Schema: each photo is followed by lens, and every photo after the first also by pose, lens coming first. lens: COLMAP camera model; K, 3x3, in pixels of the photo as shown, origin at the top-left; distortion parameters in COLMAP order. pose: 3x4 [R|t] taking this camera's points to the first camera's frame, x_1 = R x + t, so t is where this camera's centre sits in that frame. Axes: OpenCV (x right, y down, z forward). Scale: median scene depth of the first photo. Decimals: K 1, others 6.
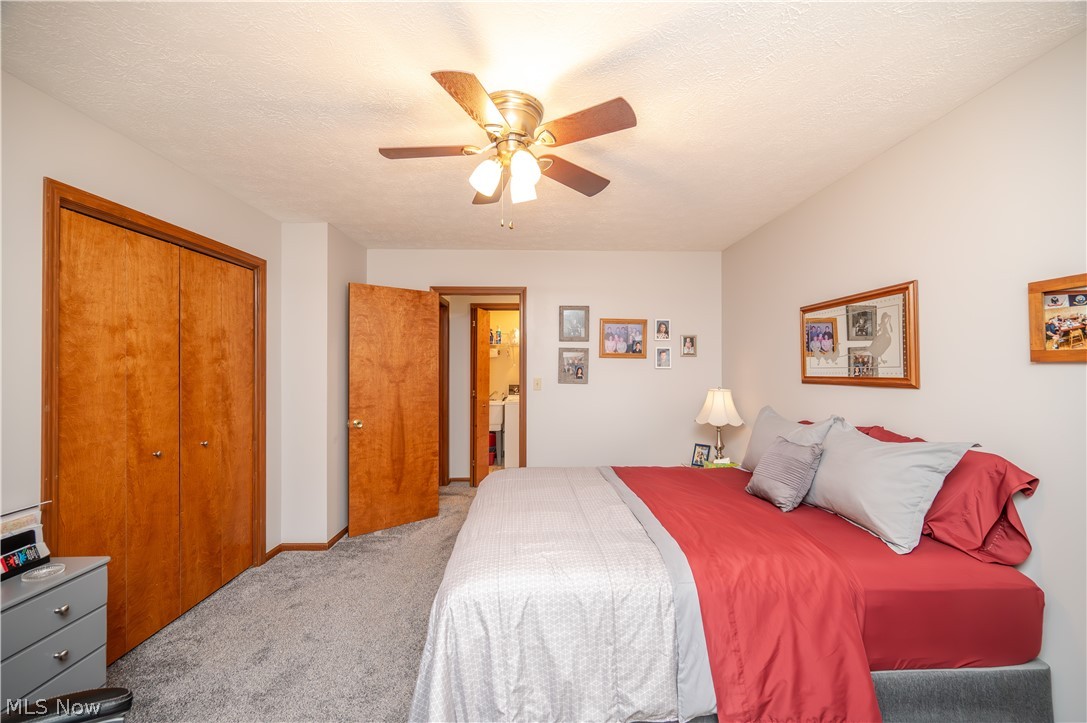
lens RADIAL K [[429.7, 0, 548.0], [0, 429.7, 362.3], [0, 0, 1]] dist [0.001019, 0.000133]
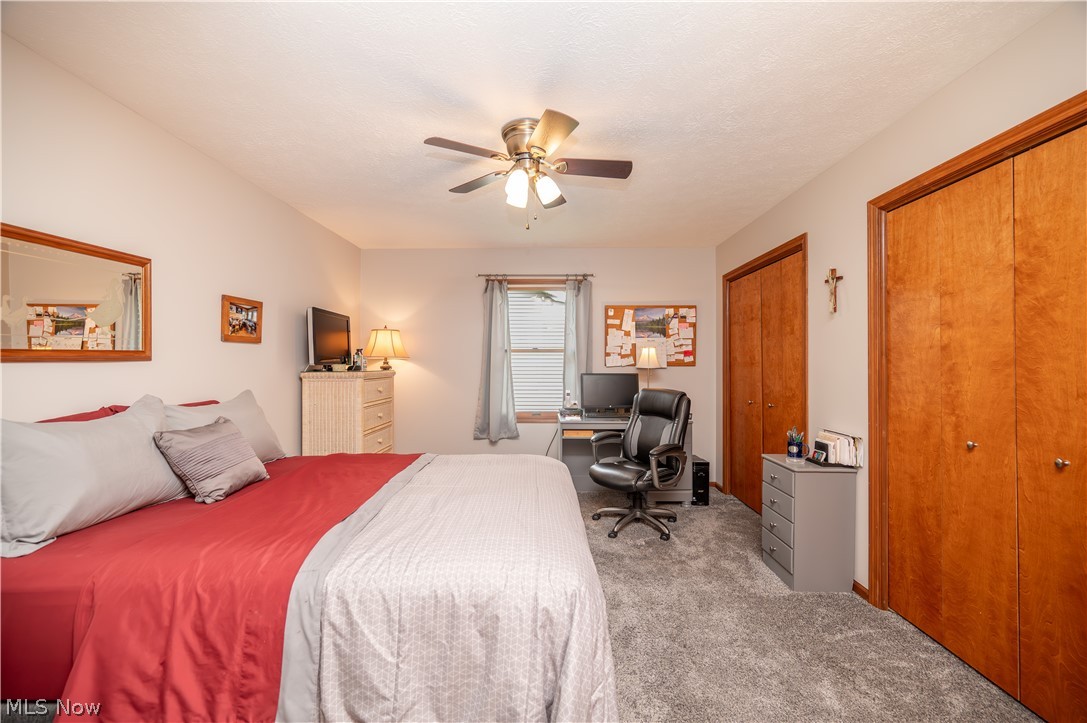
lens RADIAL K [[429.7, 0, 548.0], [0, 429.7, 362.3], [0, 0, 1]] dist [0.001019, 0.000133]
pose [[-0.999534, 0.000701, 0.030510, -0.178754], [0.000476, 0.999973, -0.007371, 0.080445], [-0.030514, -0.007353, -0.999507, 2.195748]]
